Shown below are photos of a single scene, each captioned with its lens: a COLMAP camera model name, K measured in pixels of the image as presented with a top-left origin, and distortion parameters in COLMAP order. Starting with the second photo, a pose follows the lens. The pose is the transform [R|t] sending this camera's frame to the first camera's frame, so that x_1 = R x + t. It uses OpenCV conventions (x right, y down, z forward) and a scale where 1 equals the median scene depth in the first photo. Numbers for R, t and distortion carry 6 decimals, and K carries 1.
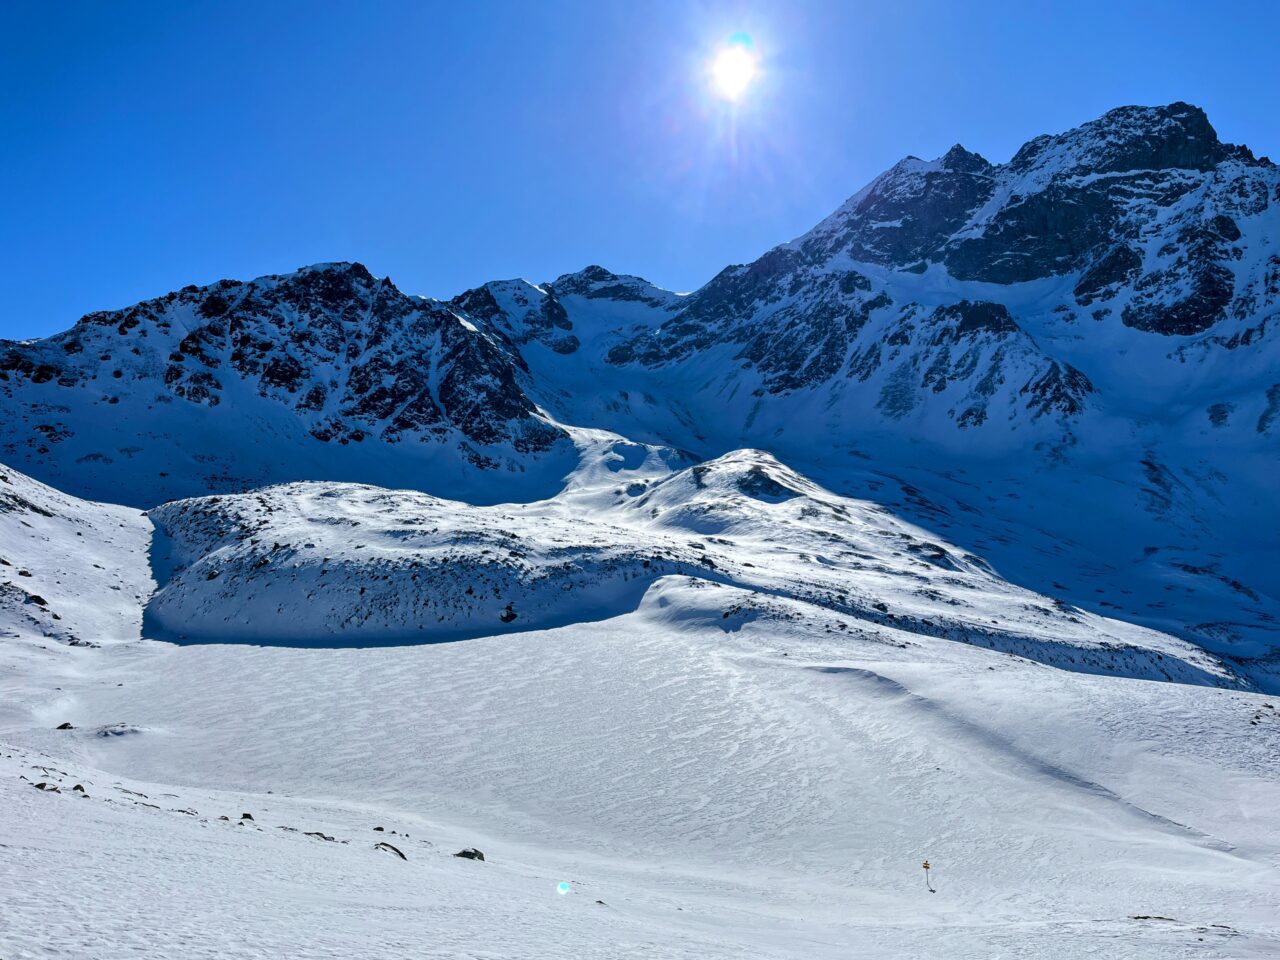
lens RADIAL K [[957.7, 0, 645.3], [0, 957.7, 478.4], [0, 0, 1]] dist [0.057096, -0.067421]
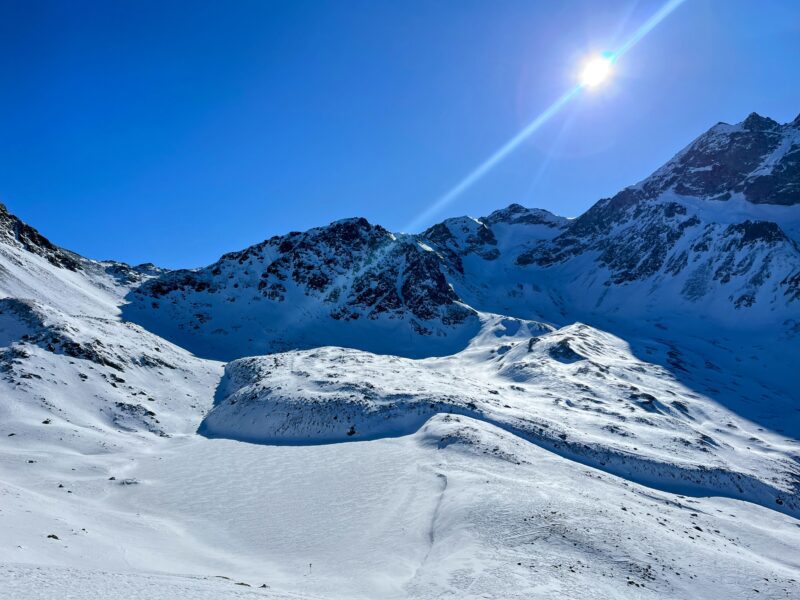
lens RADIAL K [[598.6, 0, 403.3], [0, 598.6, 299.0], [0, 0, 1]] dist [0.057096, -0.067421]
pose [[0.960851, -0.013221, -0.276750, 0.091890], [-0.000547, 0.998768, -0.049613, -0.020010], [0.277065, 0.047822, 0.959660, -0.044505]]
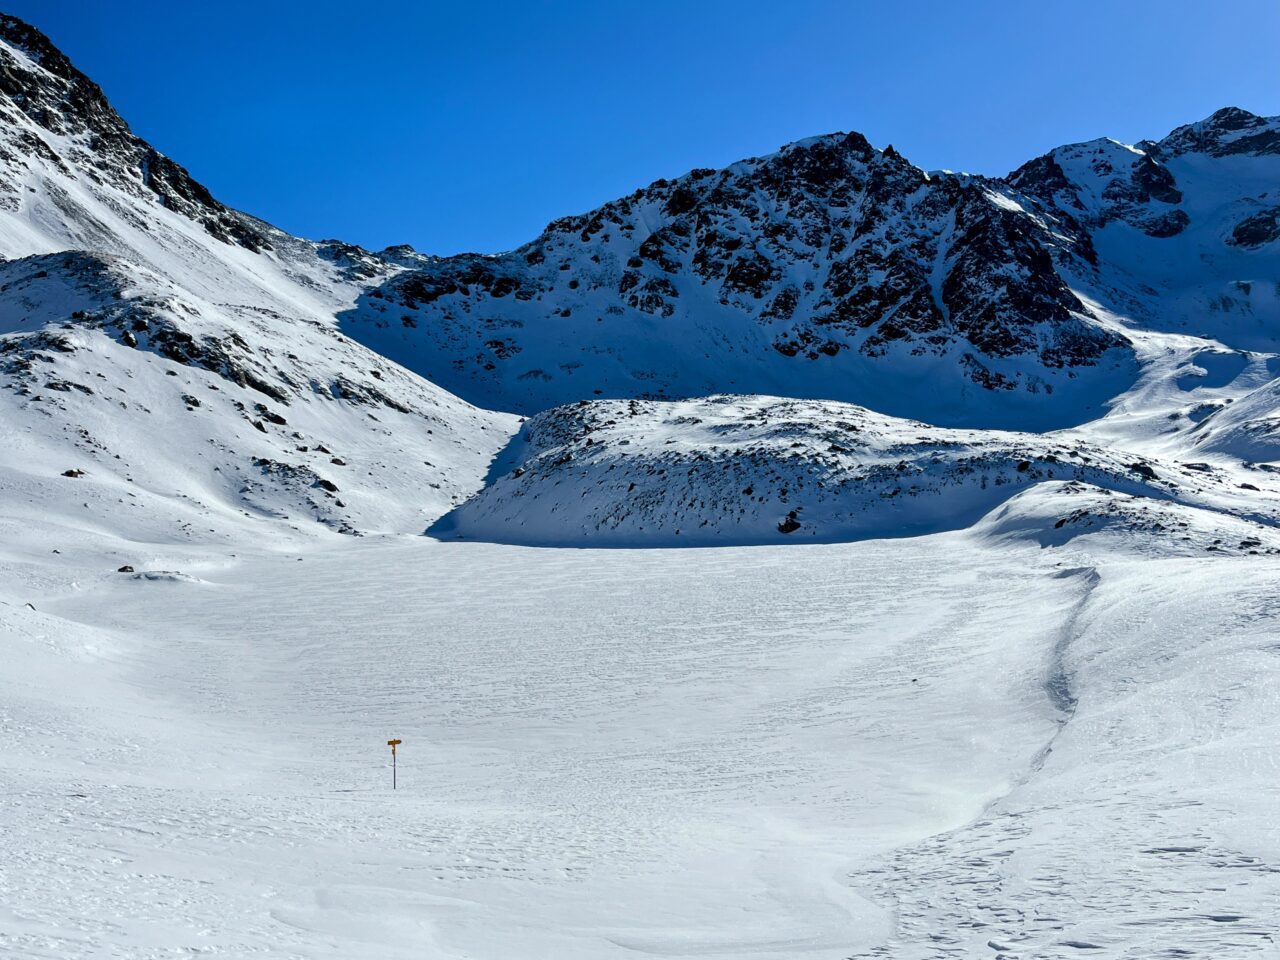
lens RADIAL K [[1212.8, 0, 628.0], [0, 1212.8, 488.9], [0, 0, 1]] dist [0.062519, -0.093759]
pose [[0.859967, 0.033837, -0.509227, 0.065473], [-0.011046, 0.998800, 0.047713, 0.023347], [0.510231, -0.035407, 0.859308, 0.052765]]
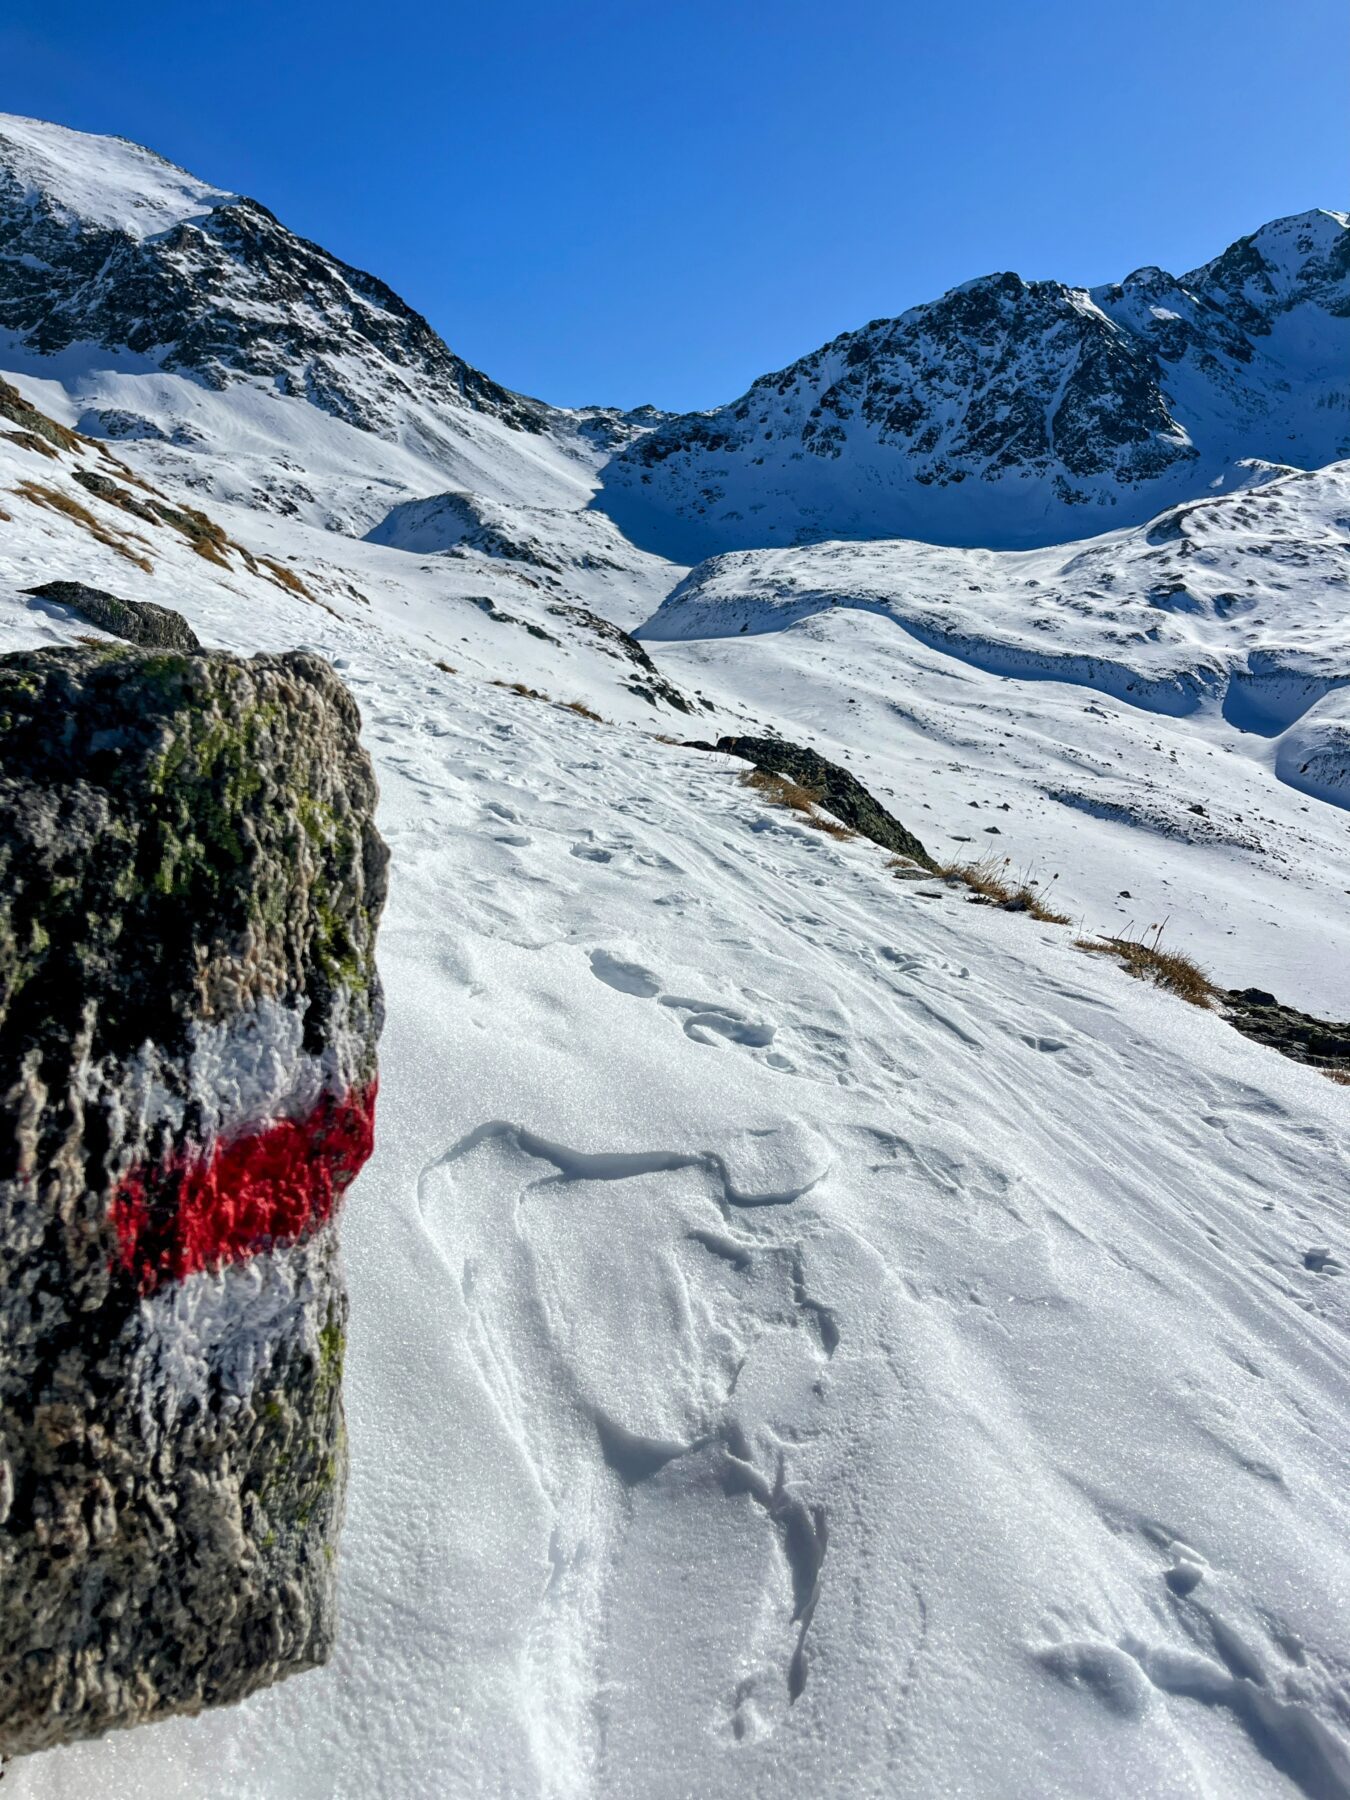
lens RADIAL K [[1346.8, 0, 675.0], [0, 1346.8, 900.0], [0, 0, 1]] dist [0.057096, -0.067421]
pose [[0.736783, 0.151836, -0.658861, 0.484501], [0.050962, 0.959216, 0.278042, -0.026828], [0.674206, -0.238434, 0.698996, -0.323887]]
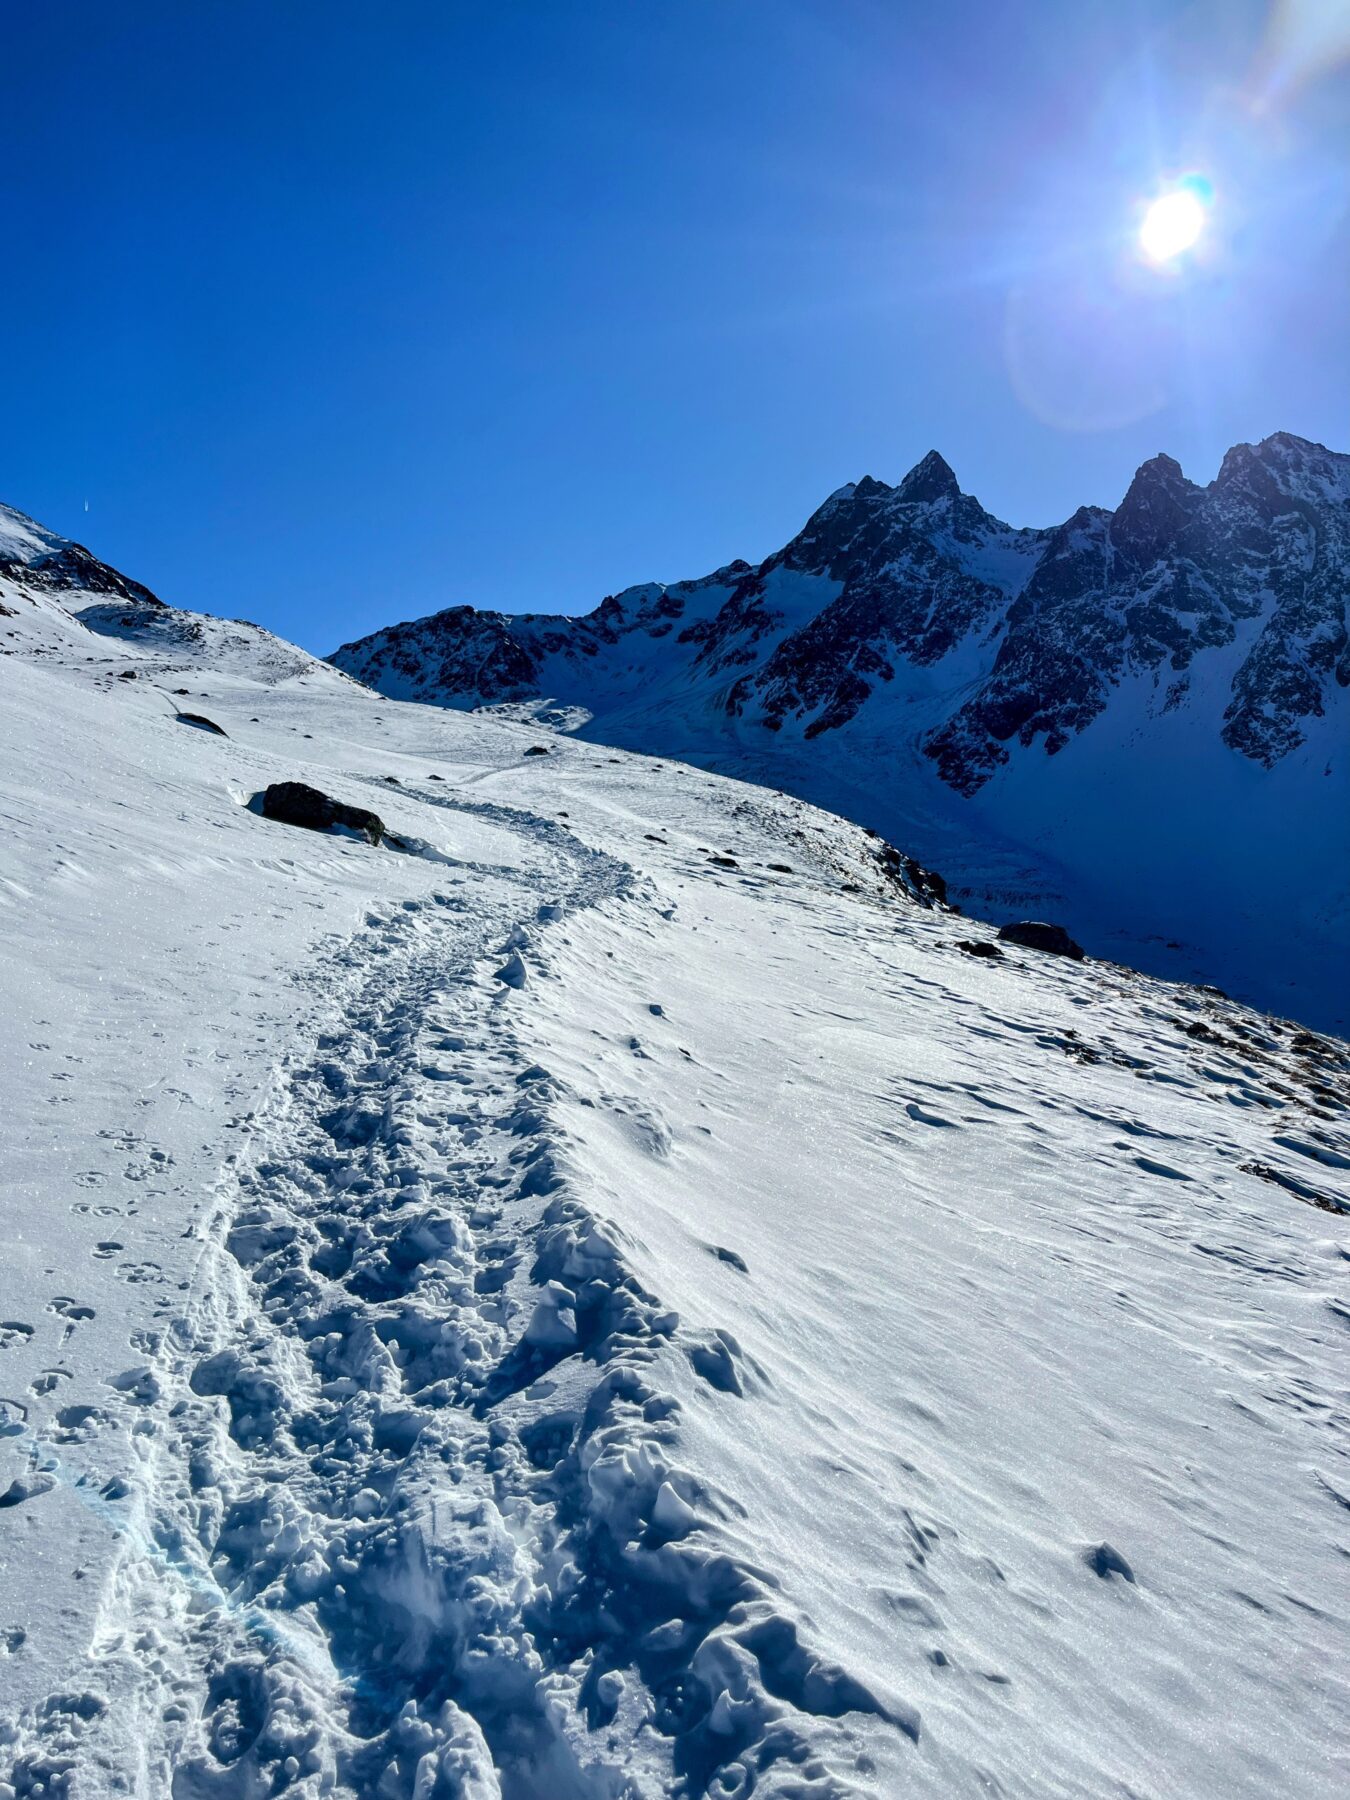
lens RADIAL K [[1346.8, 0, 675.0], [0, 1346.8, 900.0], [0, 0, 1]] dist [0.057096, -0.067421]
pose [[0.862062, 0.052837, -0.504041, 1.653014], [0.001060, 0.994360, 0.106049, 0.085368], [0.506802, -0.091955, 0.857144, -1.319065]]
